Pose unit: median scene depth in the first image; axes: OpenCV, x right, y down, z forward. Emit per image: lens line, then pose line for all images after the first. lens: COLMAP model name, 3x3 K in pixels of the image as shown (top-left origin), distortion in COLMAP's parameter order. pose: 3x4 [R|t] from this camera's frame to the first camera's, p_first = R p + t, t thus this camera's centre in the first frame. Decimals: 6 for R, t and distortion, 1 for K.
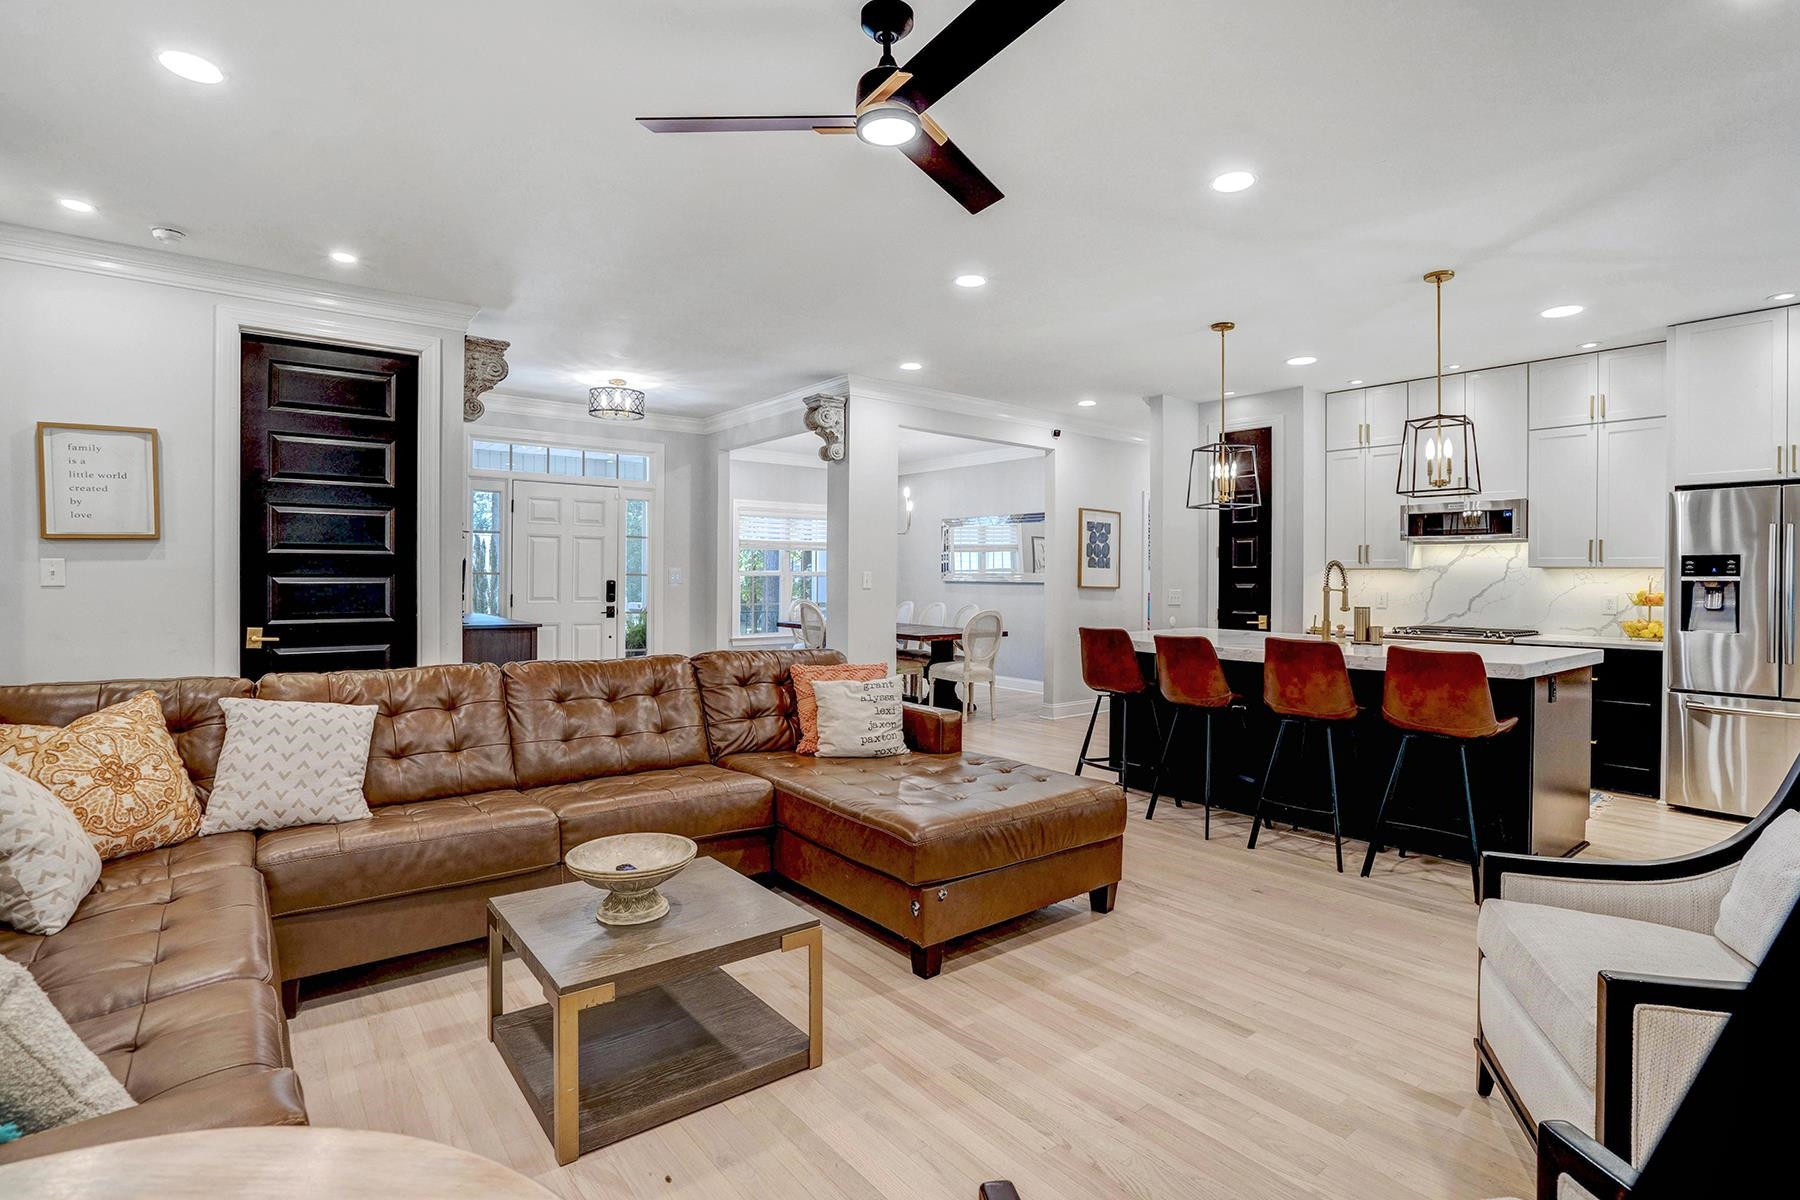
lens RADIAL K [[886.0, 0, 893.2], [0, 886.0, 575.7], [0, 0, 1]] dist [-0.039303, 0.000267]
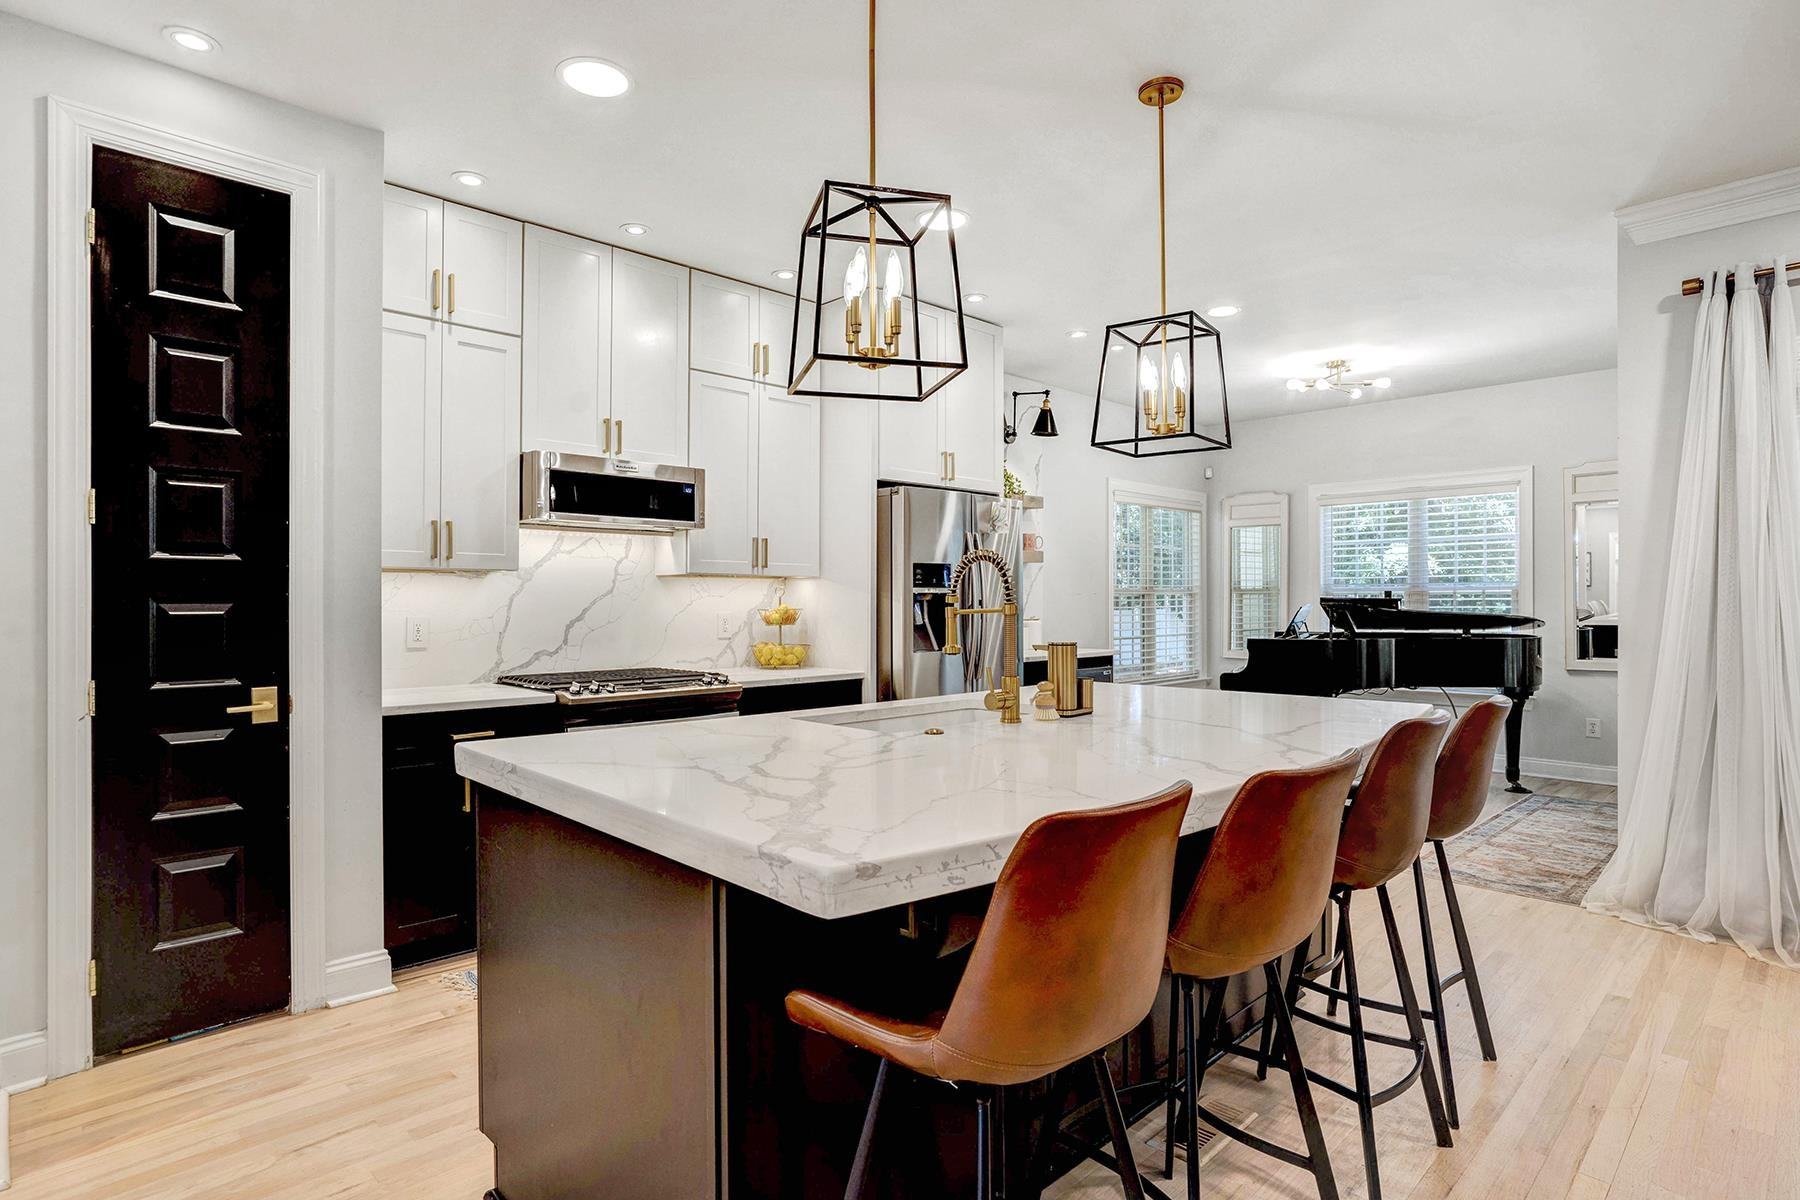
lens RADIAL K [[938.8, 0, 887.8], [0, 938.8, 597.8], [0, 0, 1]] dist [-0.044031, 0.017915]
pose [[-0.097574, -0.003333, 0.995223, 0.000964], [-0.000453, 0.999994, 0.003304, 0.009132], [-0.995228, -0.000128, -0.097575, 1.307440]]
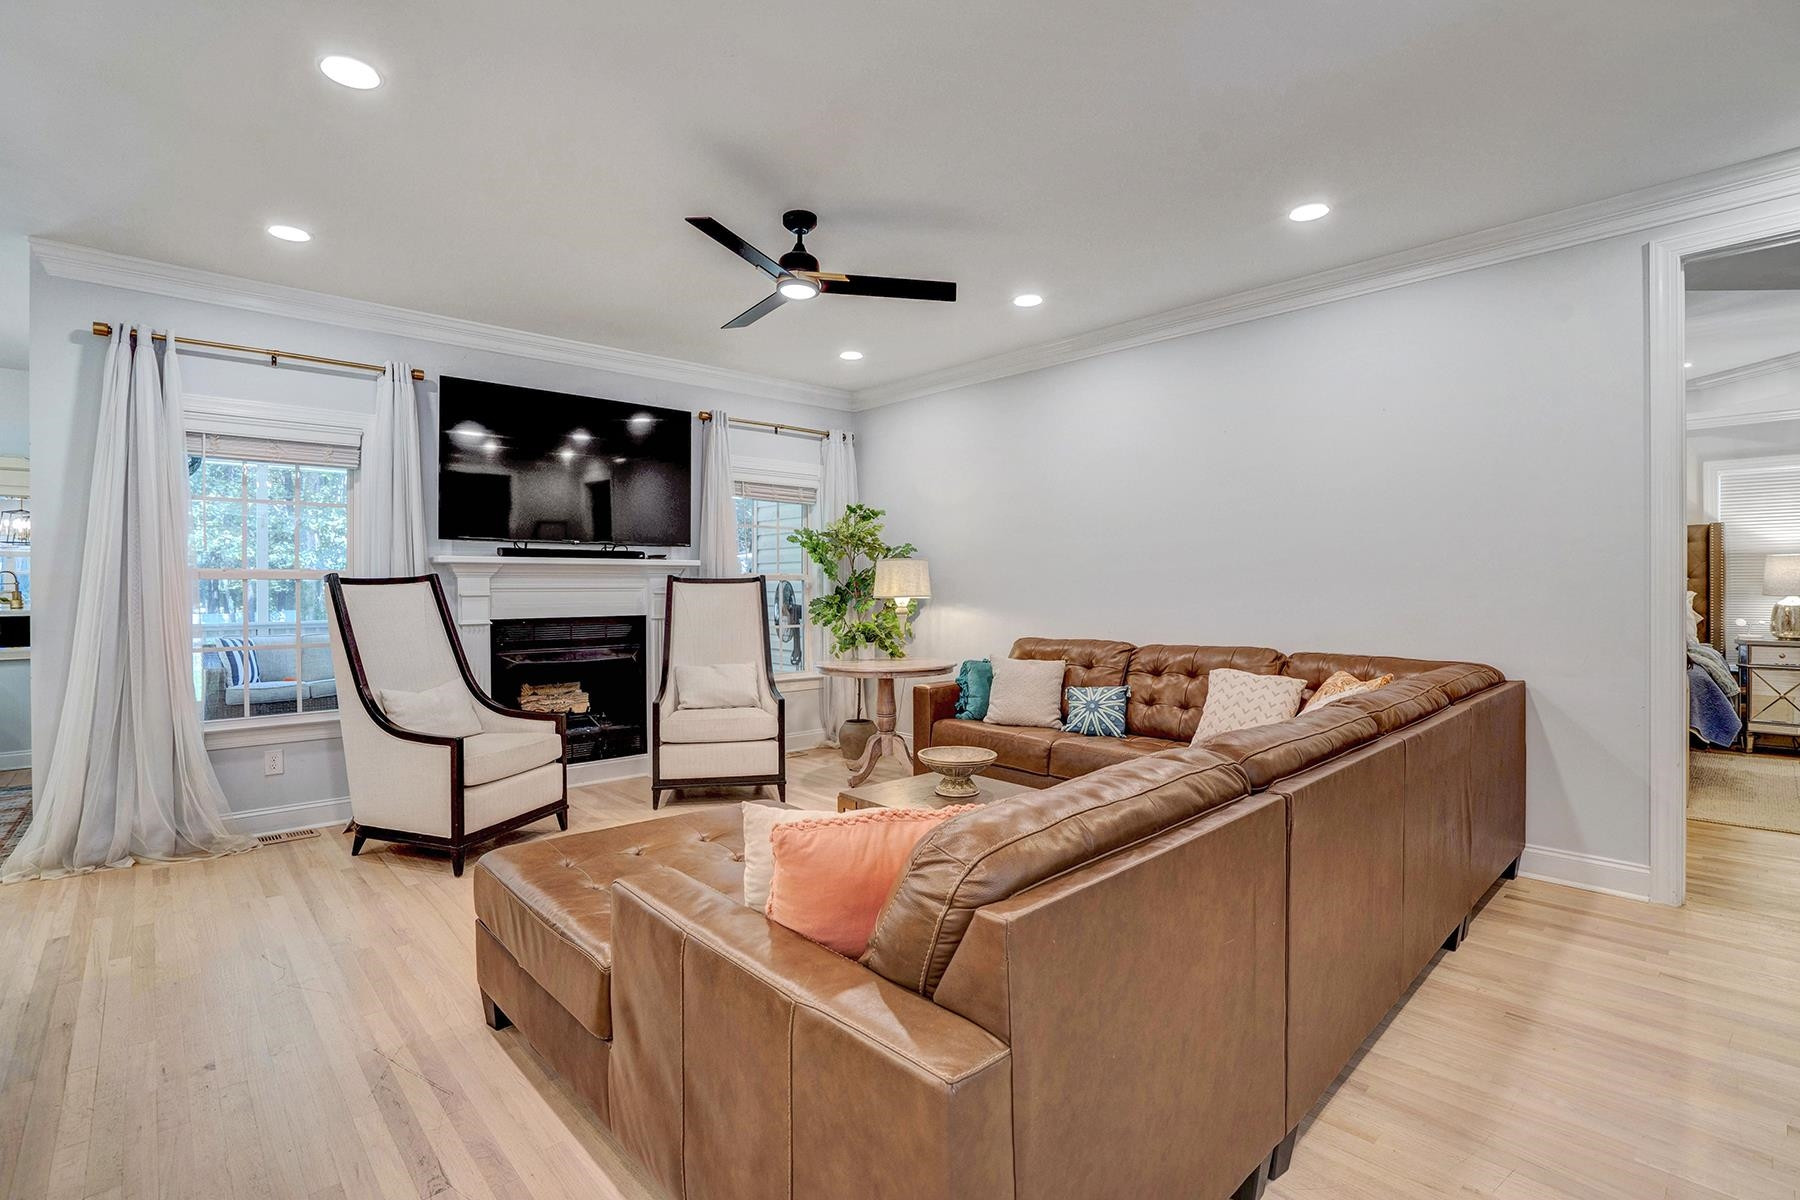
lens RADIAL K [[848.3, 0, 878.6], [0, 848.3, 587.2], [0, 0, 1]] dist [-0.034151, 0.001075]
pose [[-0.998393, -0.003369, -0.056575, -0.034386], [-0.003308, 0.999994, -0.001171, 0.006991], [0.056579, -0.000982, -0.998398, 1.437775]]
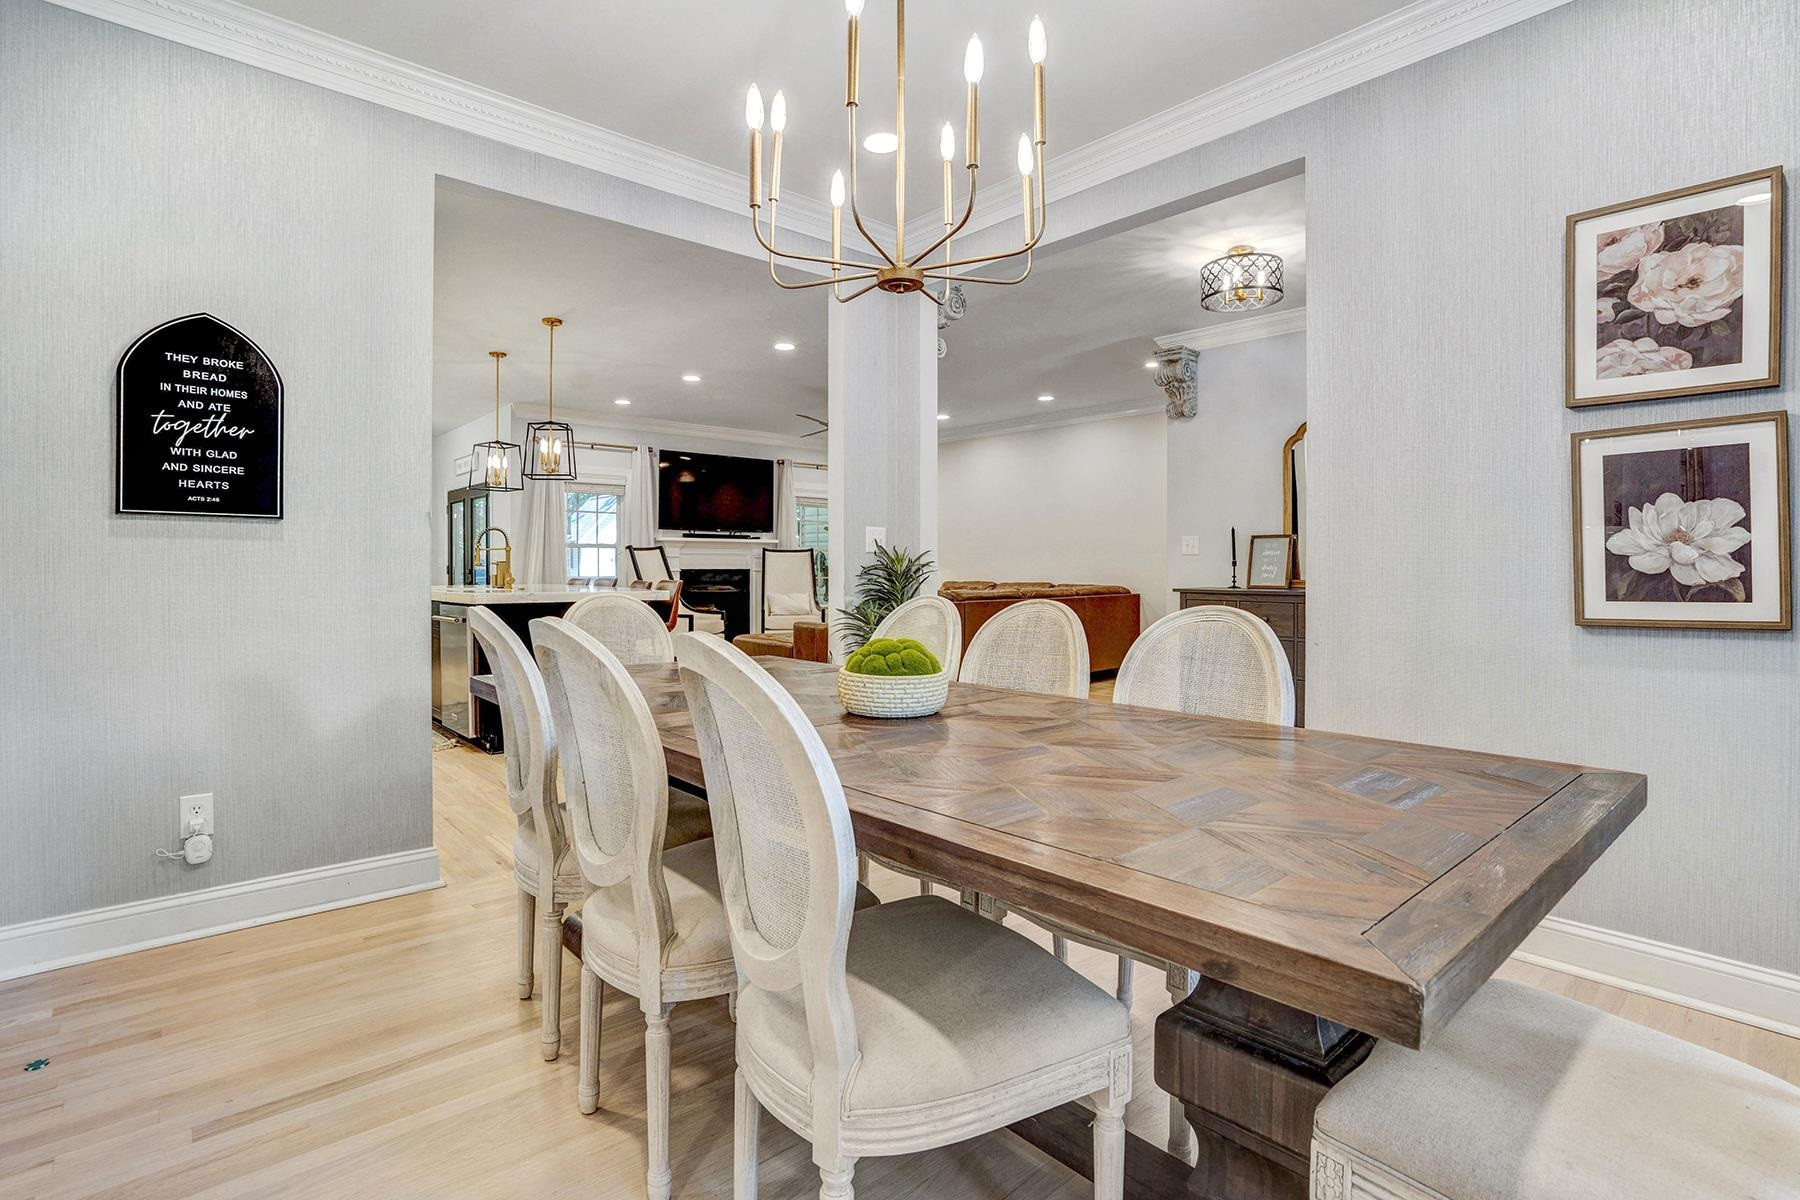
lens RADIAL K [[886.0, 0, 893.2], [0, 886.0, 575.7], [0, 0, 1]] dist [-0.039303, 0.000267]
pose [[-0.998532, -0.008014, -0.053568, -0.027839], [-0.008367, 0.999945, 0.006357, 0.051397], [0.053514, 0.006795, -0.998544, 2.770543]]
